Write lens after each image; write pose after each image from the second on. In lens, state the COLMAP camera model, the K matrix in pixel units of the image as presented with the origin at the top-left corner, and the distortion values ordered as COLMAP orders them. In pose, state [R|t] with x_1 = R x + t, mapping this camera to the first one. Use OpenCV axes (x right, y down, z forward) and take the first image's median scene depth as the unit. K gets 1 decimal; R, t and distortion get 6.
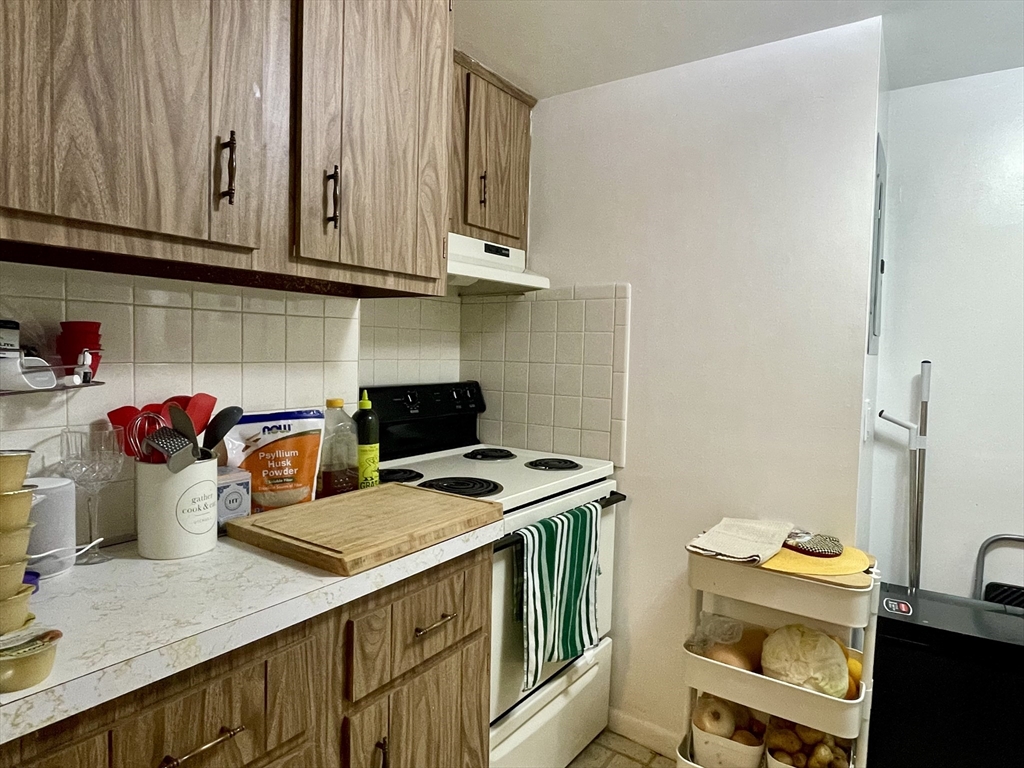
lens RADIAL K [[625.7, 0, 512.0], [0, 625.7, 384.0], [0, 0, 1]] dist [-0.021291, 0.000349]
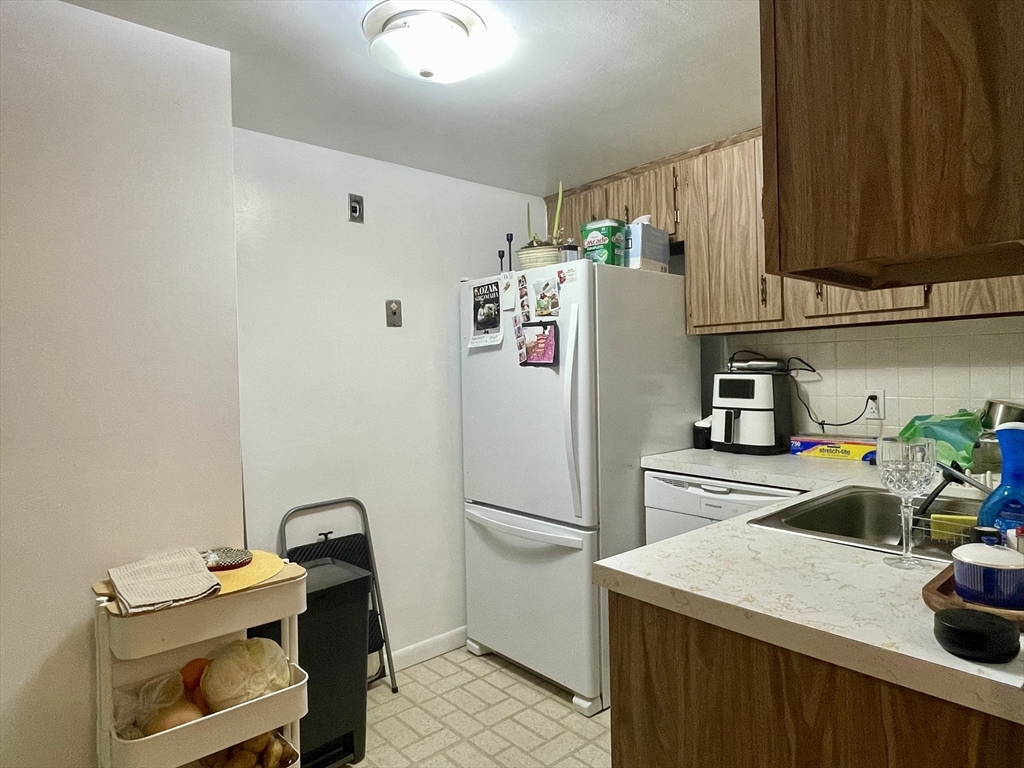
lens RADIAL K [[619.8, 0, 508.5], [0, 619.8, 378.2], [0, 0, 1]] dist [-0.000704, -0.000420]
pose [[0.237001, -0.048222, 0.970312, -0.380502], [0.075082, 0.996689, 0.031194, -0.028680], [-0.968604, 0.065460, 0.239837, 0.322764]]
